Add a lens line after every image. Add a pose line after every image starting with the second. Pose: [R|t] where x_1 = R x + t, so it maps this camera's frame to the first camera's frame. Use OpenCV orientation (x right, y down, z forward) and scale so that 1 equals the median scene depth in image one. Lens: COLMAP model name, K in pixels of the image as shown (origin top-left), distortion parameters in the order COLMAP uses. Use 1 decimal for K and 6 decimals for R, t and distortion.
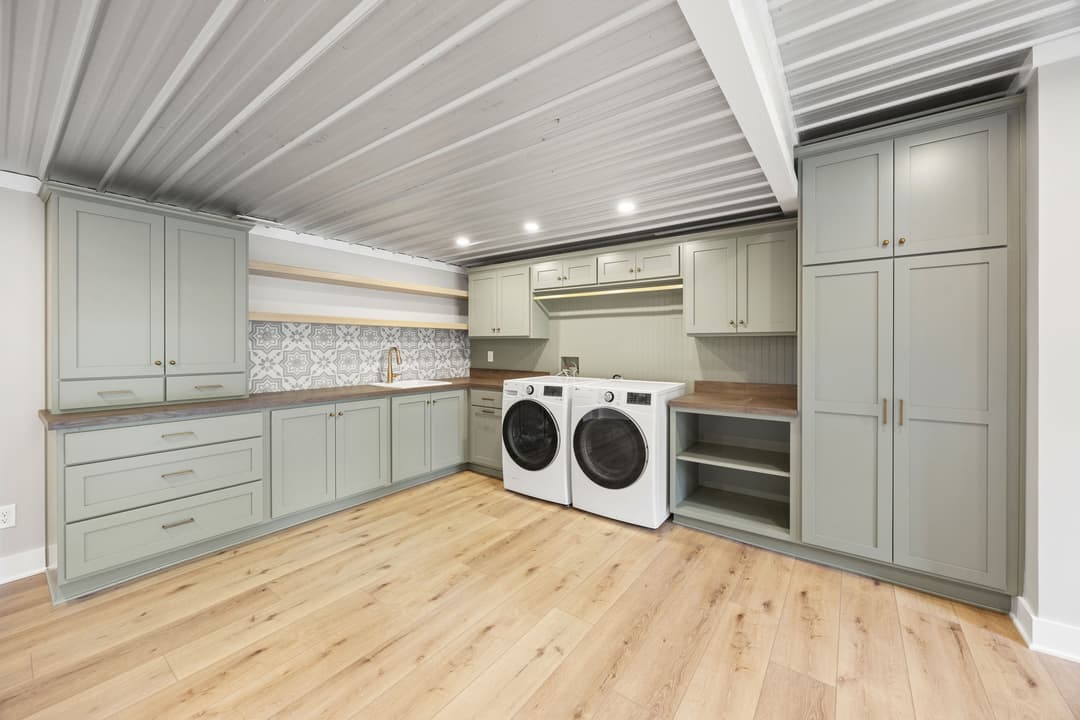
lens RADIAL K [[412.5, 0, 542.0], [0, 412.5, 349.8], [0, 0, 1]] dist [-0.003134, -0.000059]
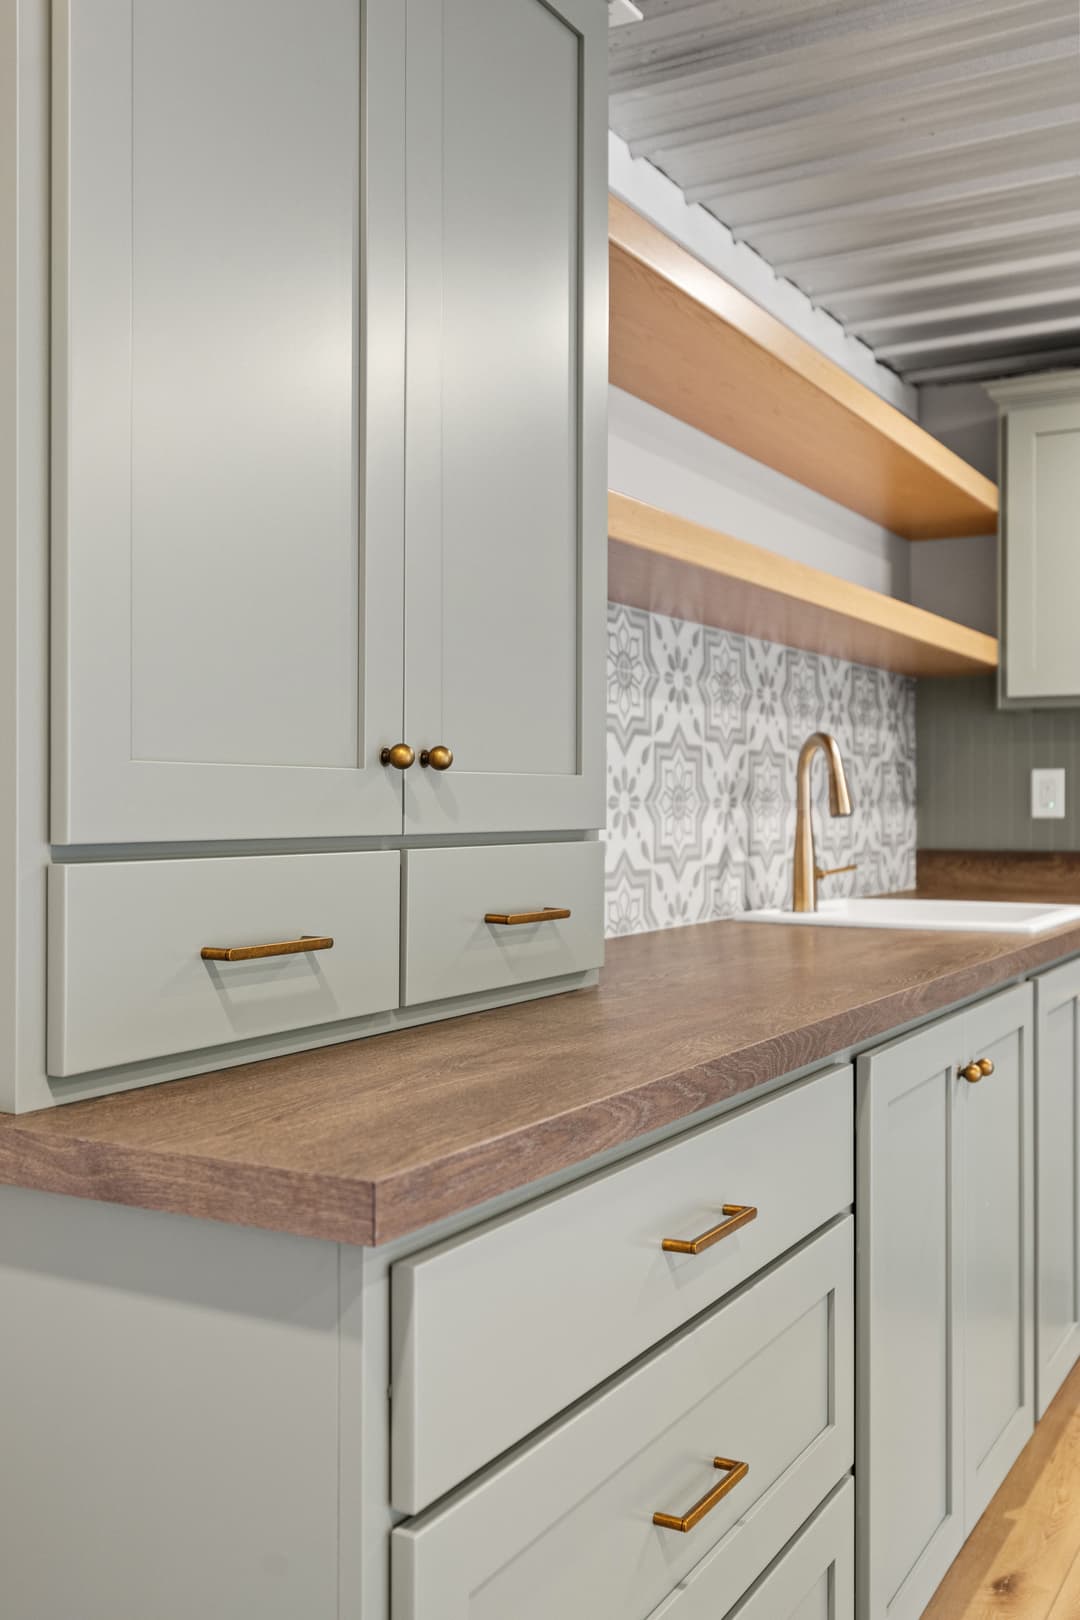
lens RADIAL K [[1552.9, 0, 540.0], [0, 1552.9, 810.0], [0, 0, 1]] dist [0.015564, 0.001736]
pose [[0.992606, -0.002947, 0.121343, -0.676620], [0.003707, 0.999975, -0.006039, 0.039813], [-0.121323, 0.006444, 0.992592, 0.299510]]
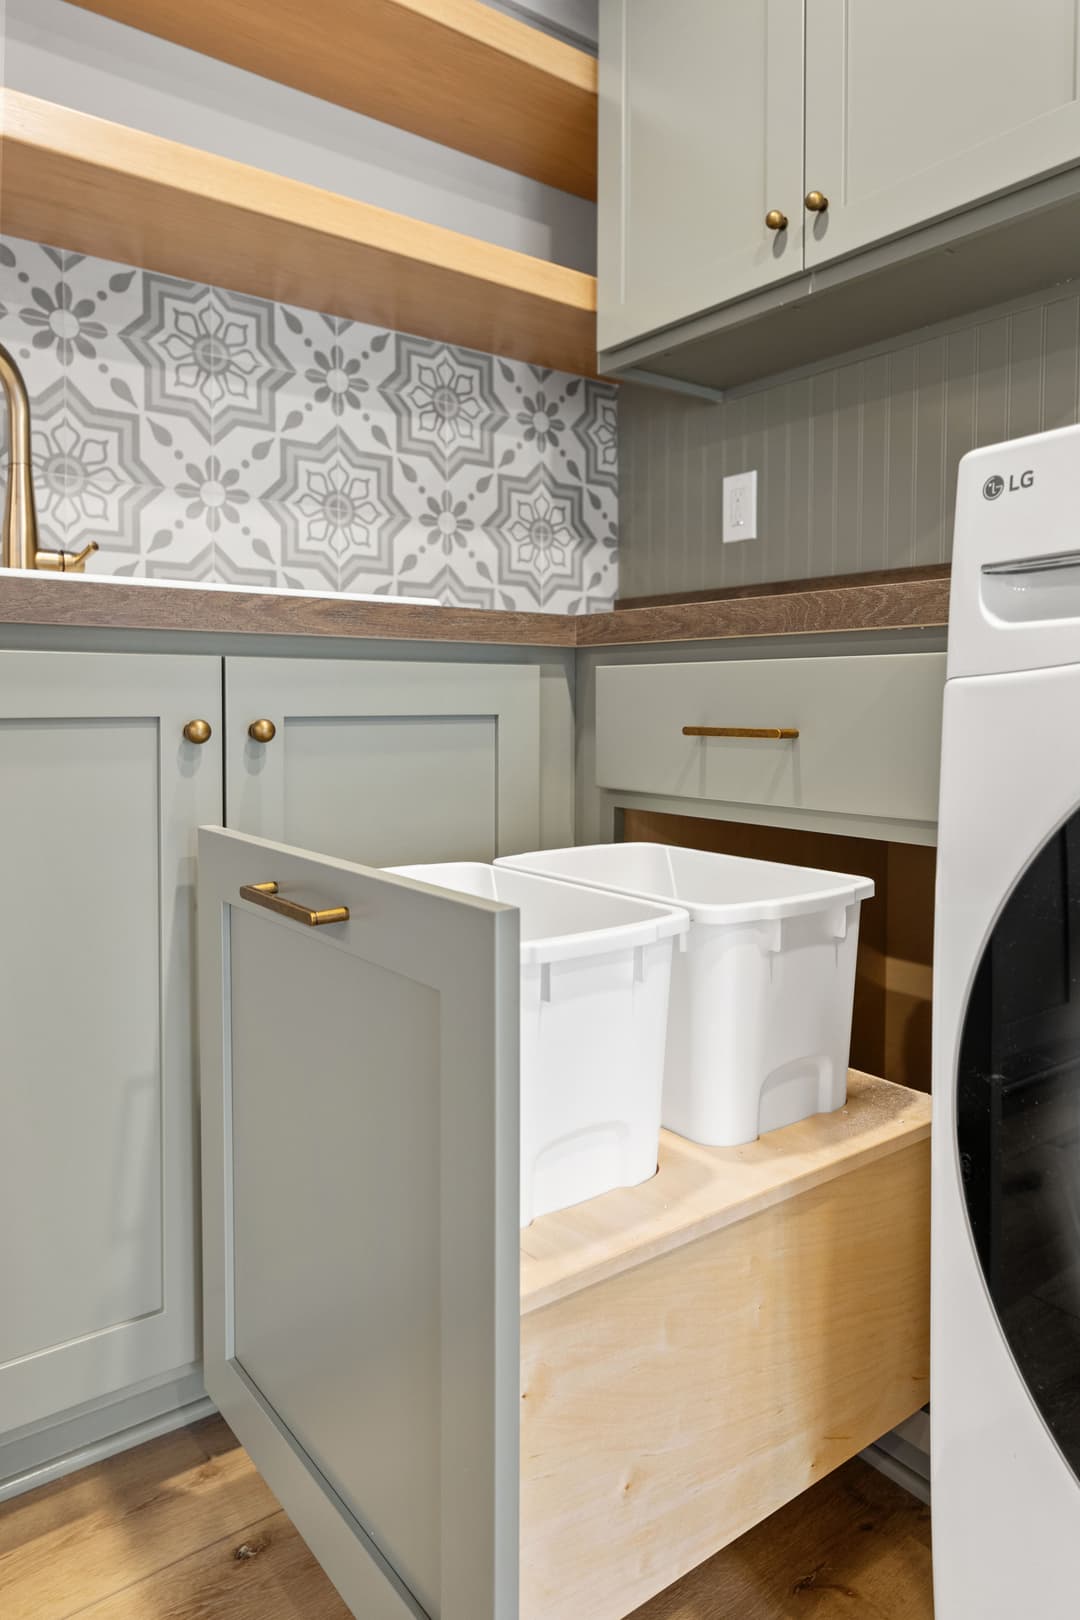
lens RADIAL K [[1053.3, 0, 537.5], [0, 1053.3, 730.5], [0, 0, 1]] dist [0.000059, -0.001091]
pose [[0.959972, 0.007236, -0.280004, -0.118254], [-0.002121, 0.999825, 0.018568, 0.129808], [0.280089, -0.017231, 0.959819, 0.813434]]
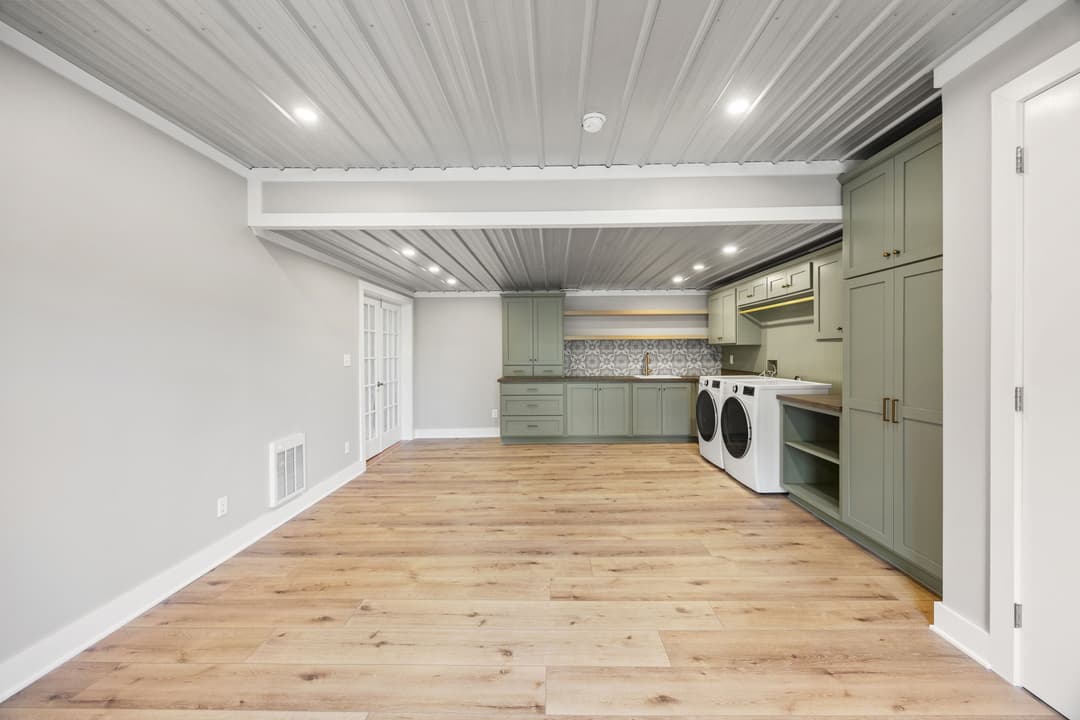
lens RADIAL K [[408.5, 0, 545.9], [0, 408.5, 355.5], [0, 0, 1]] dist [-0.001932, -0.000169]
pose [[0.585722, 0.000529, -0.810512, 0.746281], [0.000345, 1.000000, 0.000902, 0.003509], [0.810512, -0.000808, 0.585721, -0.231105]]
